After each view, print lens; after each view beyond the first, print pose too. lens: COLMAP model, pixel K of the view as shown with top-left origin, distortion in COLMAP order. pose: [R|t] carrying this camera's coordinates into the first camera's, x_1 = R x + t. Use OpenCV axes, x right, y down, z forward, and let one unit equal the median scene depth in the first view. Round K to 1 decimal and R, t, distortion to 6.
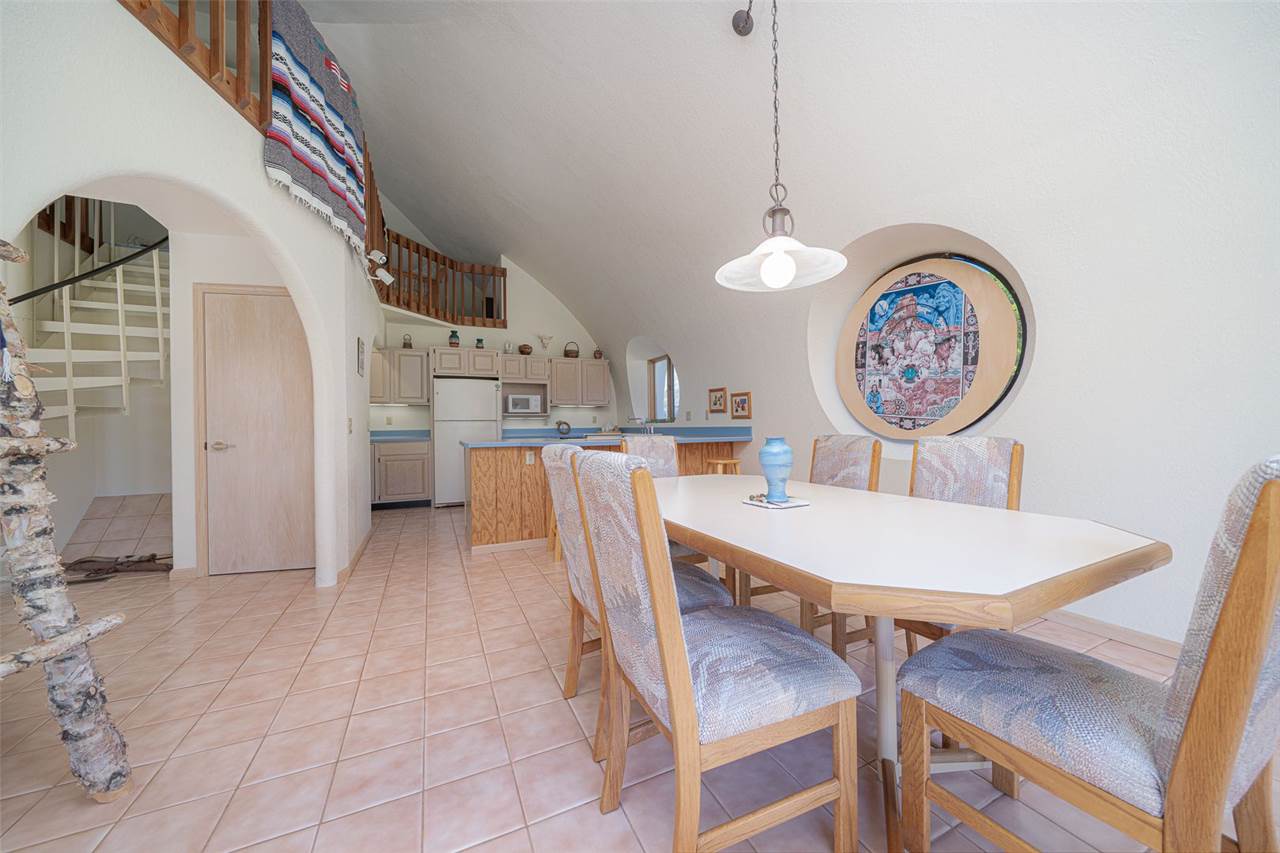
lens RADIAL K [[437.0, 0, 634.7], [0, 437.0, 426.0], [0, 0, 1]] dist [-0.009871, 0.000097]
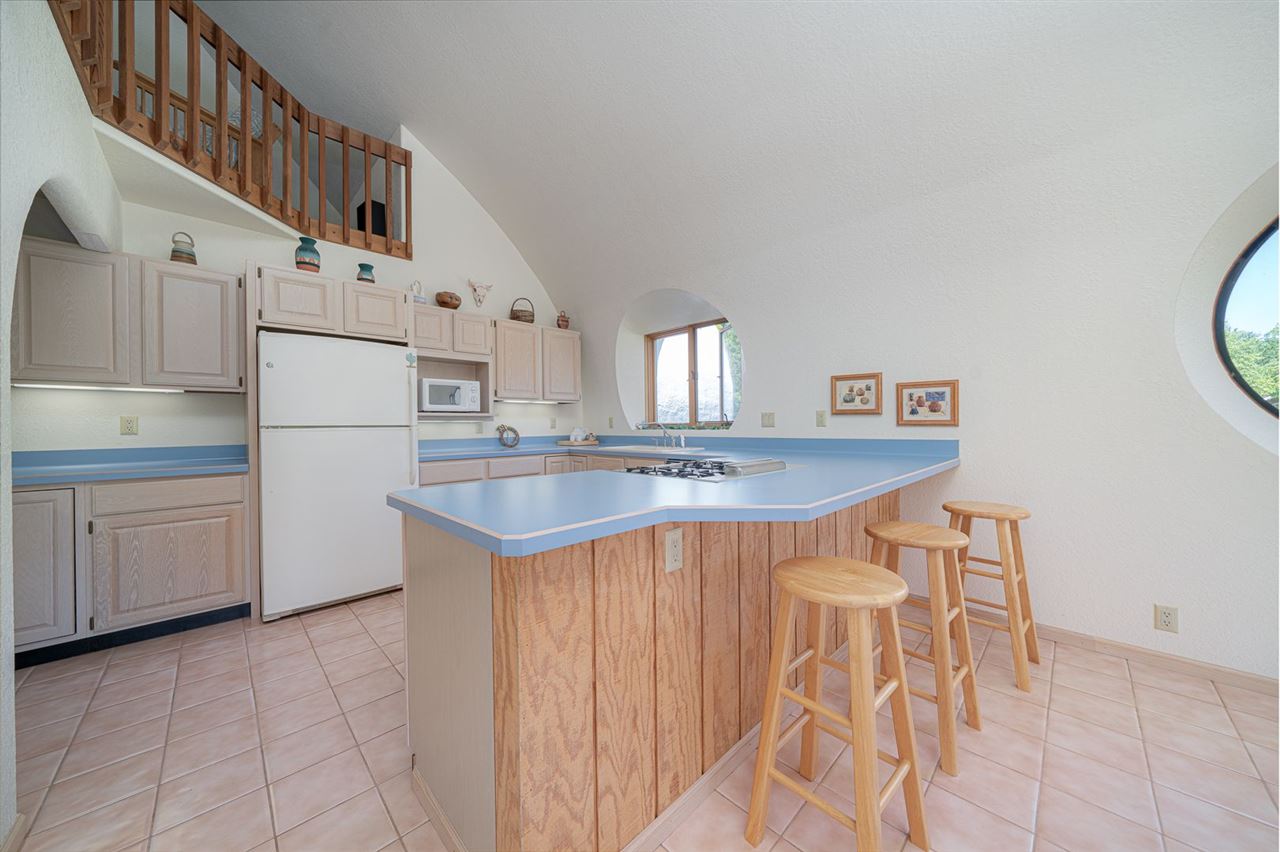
lens RADIAL K [[437.0, 0, 641.6], [0, 437.0, 425.6], [0, 0, 1]] dist [-0.009871, 0.000097]
pose [[0.943549, 0.000758, 0.331231, -0.228125], [-0.000164, 0.999998, -0.001820, -0.012350], [-0.331232, 0.001663, 0.943548, 0.433672]]
